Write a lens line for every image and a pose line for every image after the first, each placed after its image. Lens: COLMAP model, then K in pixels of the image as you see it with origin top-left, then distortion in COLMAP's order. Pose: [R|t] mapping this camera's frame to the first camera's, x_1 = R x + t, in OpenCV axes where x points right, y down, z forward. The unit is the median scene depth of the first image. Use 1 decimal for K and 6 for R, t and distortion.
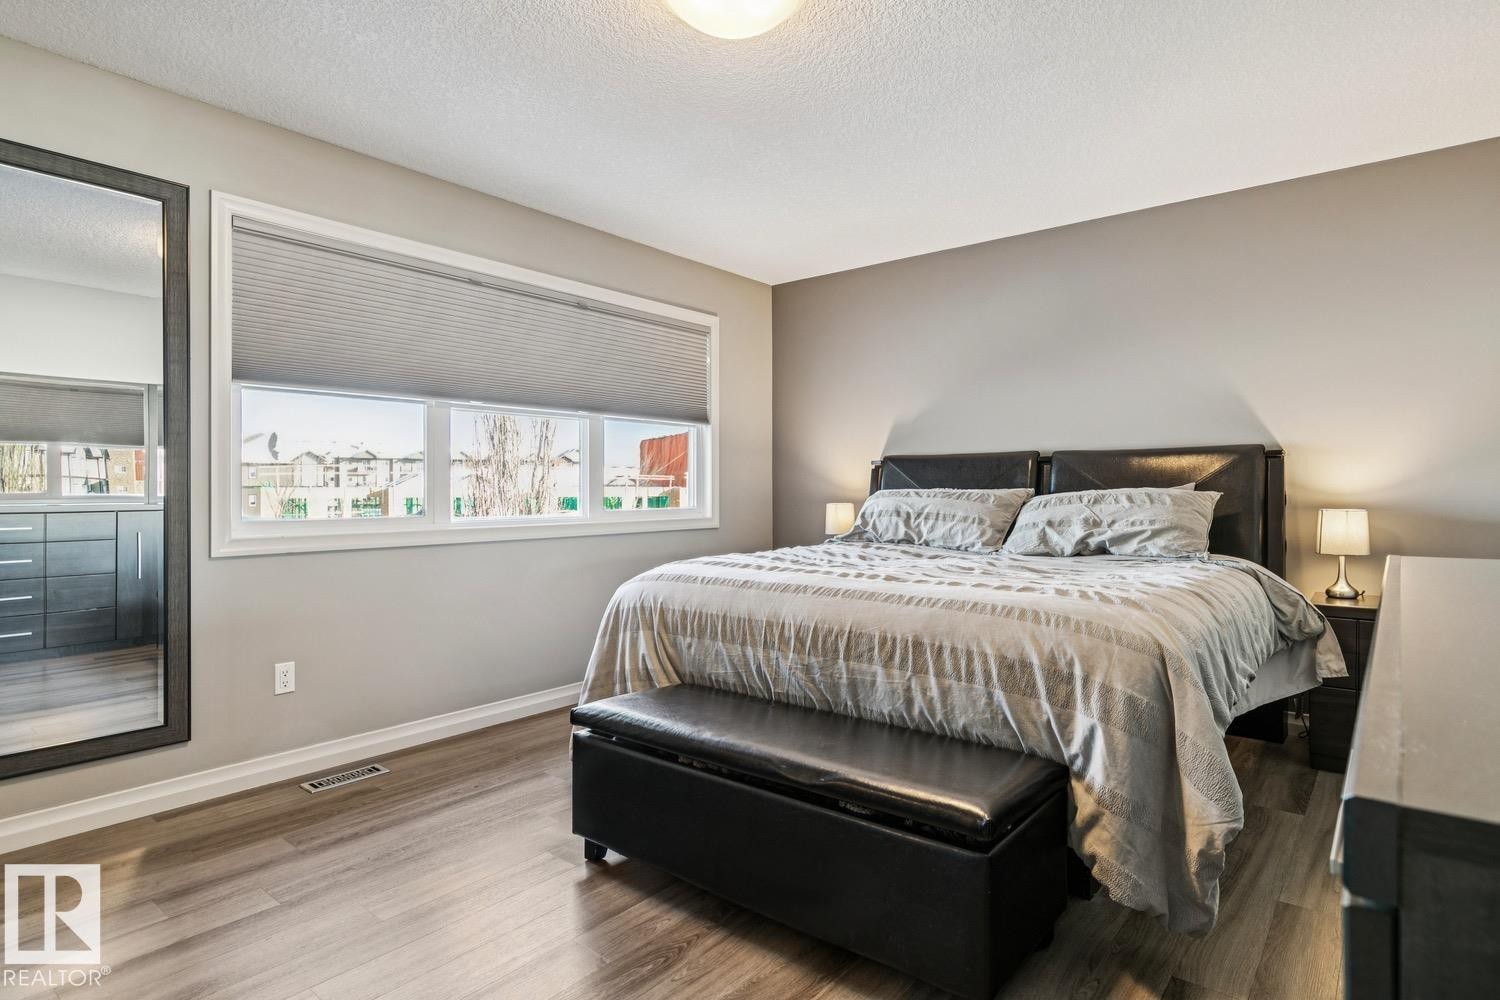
lens RADIAL K [[868.9, 0, 754.6], [0, 868.9, 483.5], [0, 0, 1]] dist [-0.000488, 0.000479]
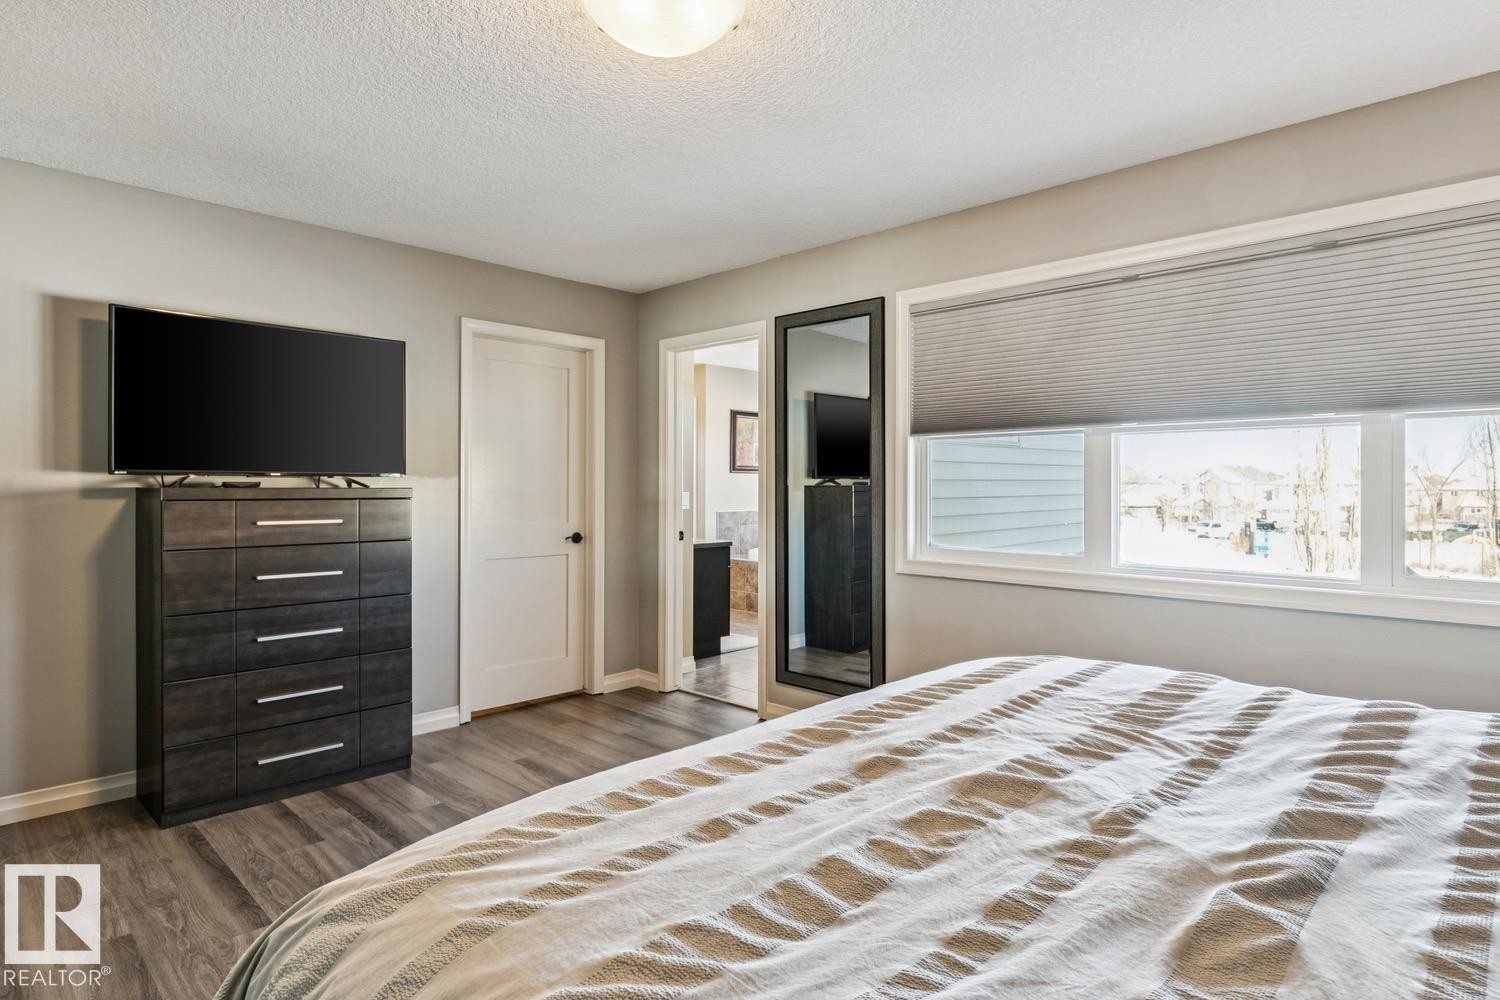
lens RADIAL K [[868.9, 0, 754.6], [0, 868.9, 483.5], [0, 0, 1]] dist [-0.000488, 0.000479]
pose [[-0.160789, -0.033134, -0.986433, 0.528164], [-0.024013, 0.999272, -0.029651, -0.004777], [0.986697, 0.018919, -0.161467, 0.768563]]
